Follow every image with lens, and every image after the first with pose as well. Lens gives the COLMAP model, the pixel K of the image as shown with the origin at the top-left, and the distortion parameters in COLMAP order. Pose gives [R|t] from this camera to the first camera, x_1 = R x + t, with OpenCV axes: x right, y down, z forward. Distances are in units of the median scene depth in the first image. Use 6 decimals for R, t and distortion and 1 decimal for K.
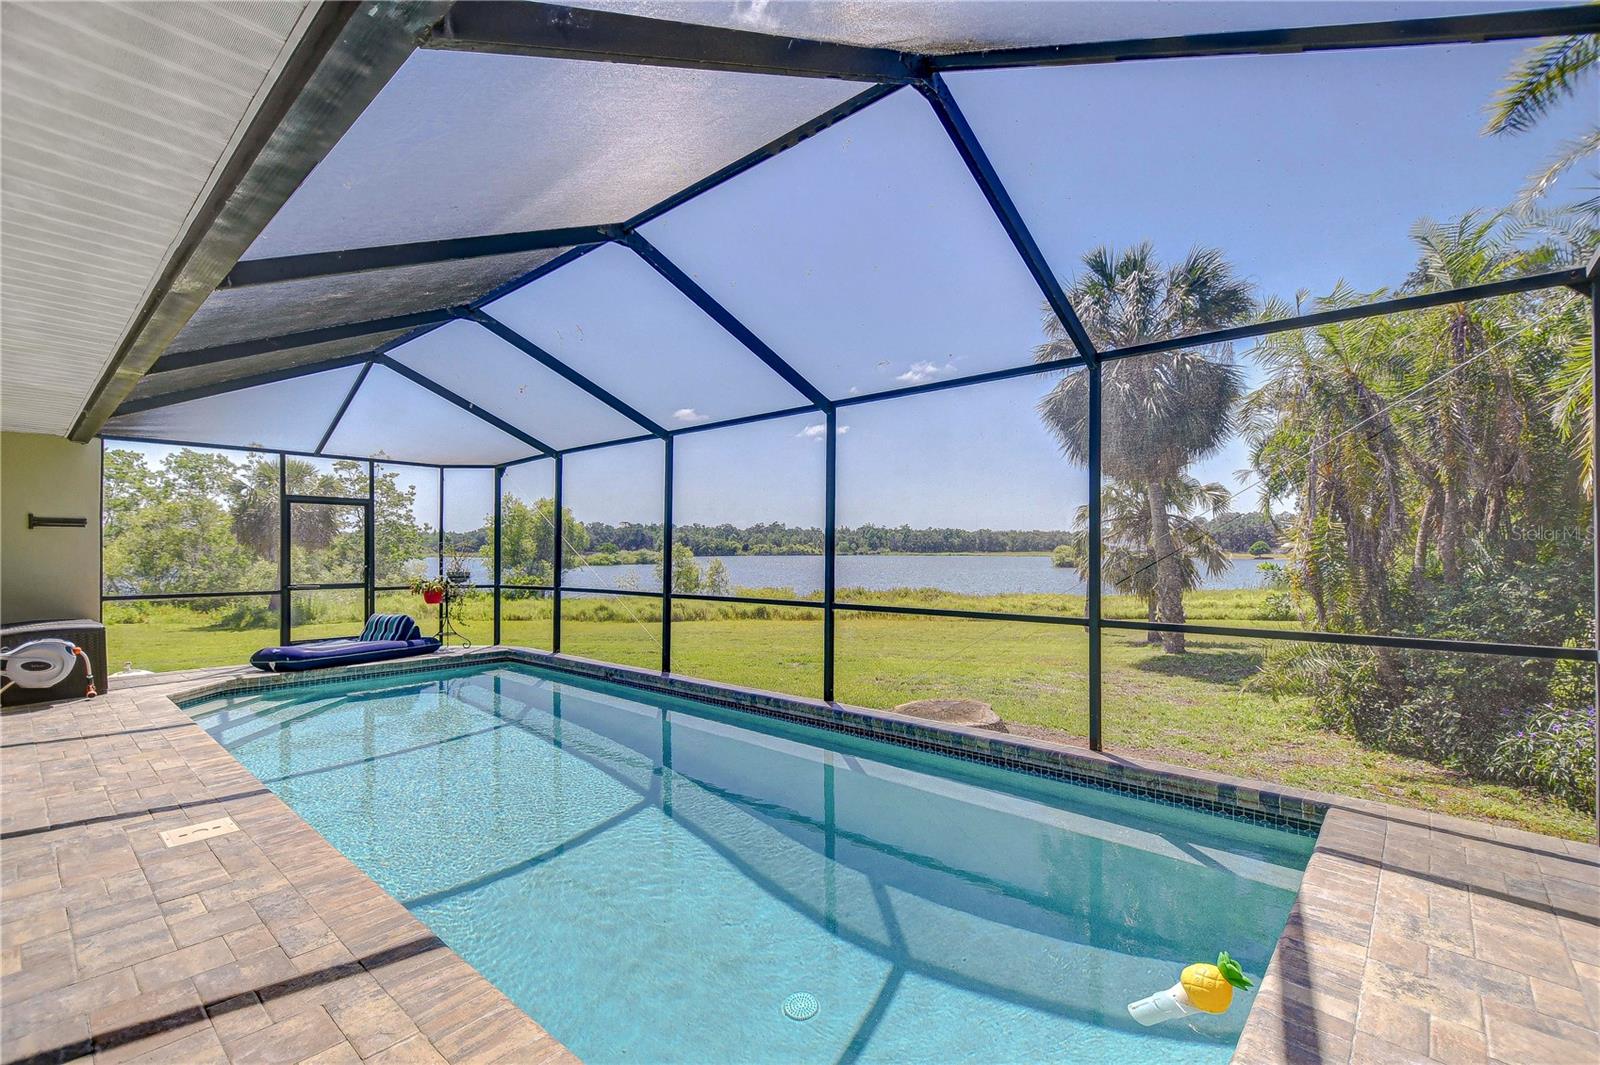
lens RADIAL K [[705.9, 0, 800.6], [0, 705.9, 543.8], [0, 0, 1]] dist [0.004493, -0.005032]
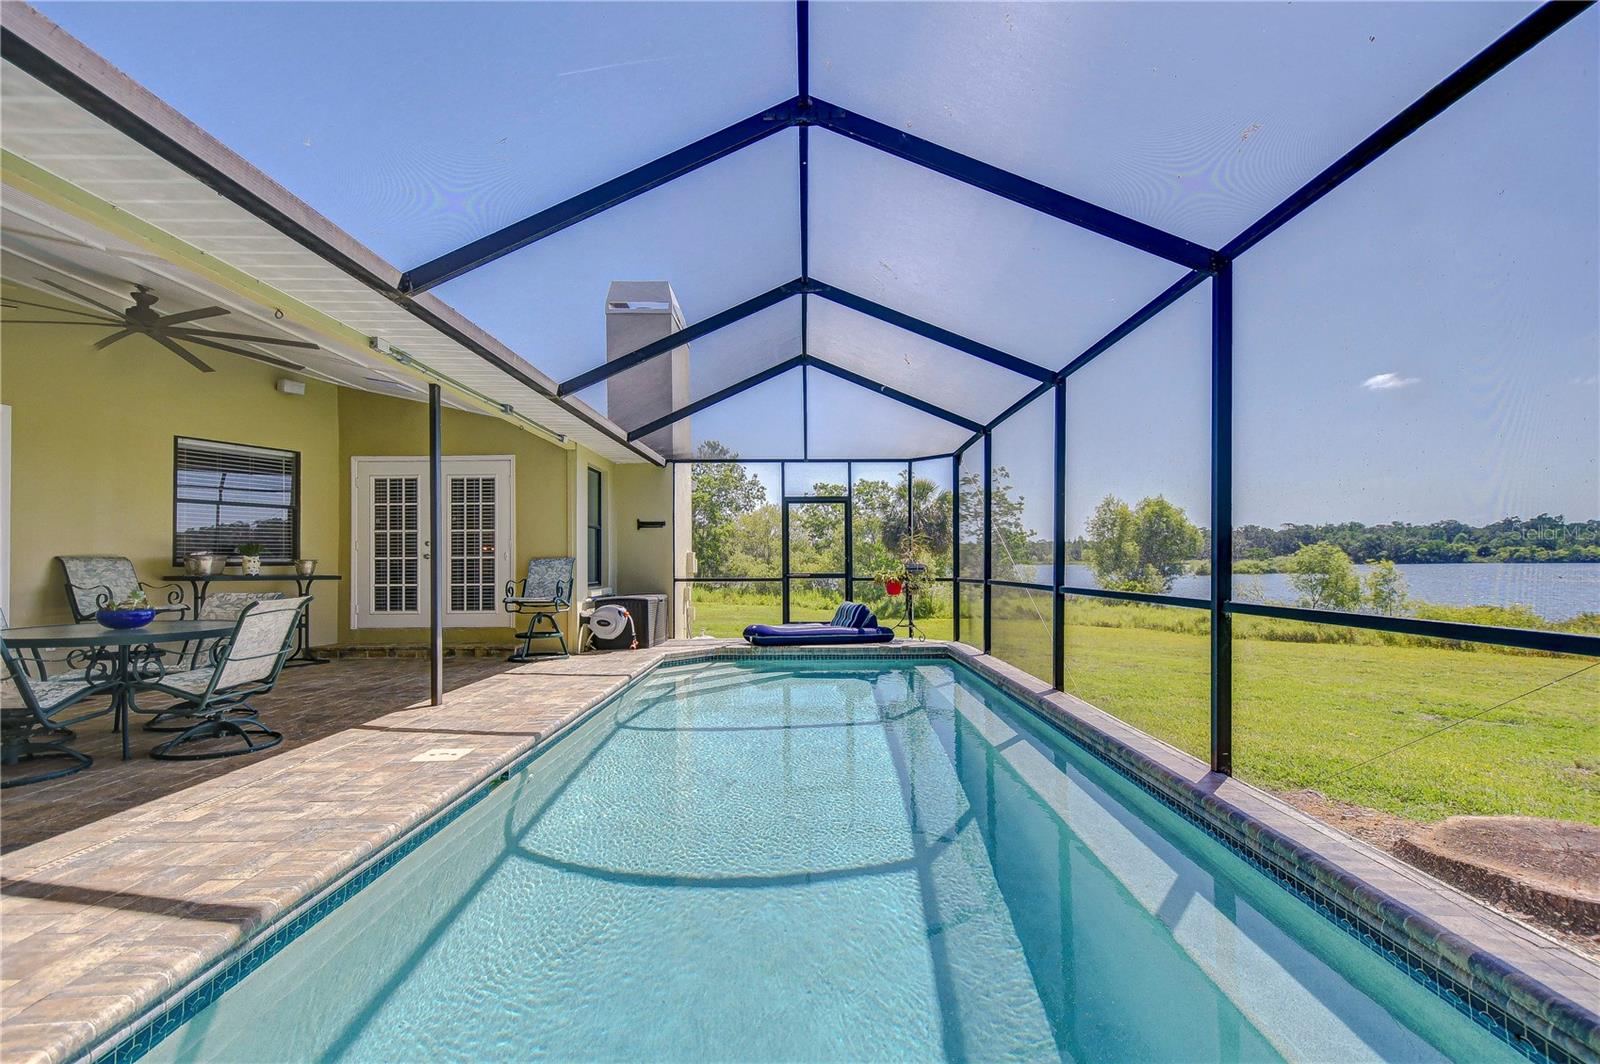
lens RADIAL K [[705.9, 0, 794.9], [0, 705.9, 537.9], [0, 0, 1]] dist [0.004493, -0.005032]
pose [[0.659402, -0.025988, -0.751341, 0.167887], [0.012177, 0.999640, -0.023889, 0.027613], [0.751692, 0.006603, 0.659482, 0.241194]]
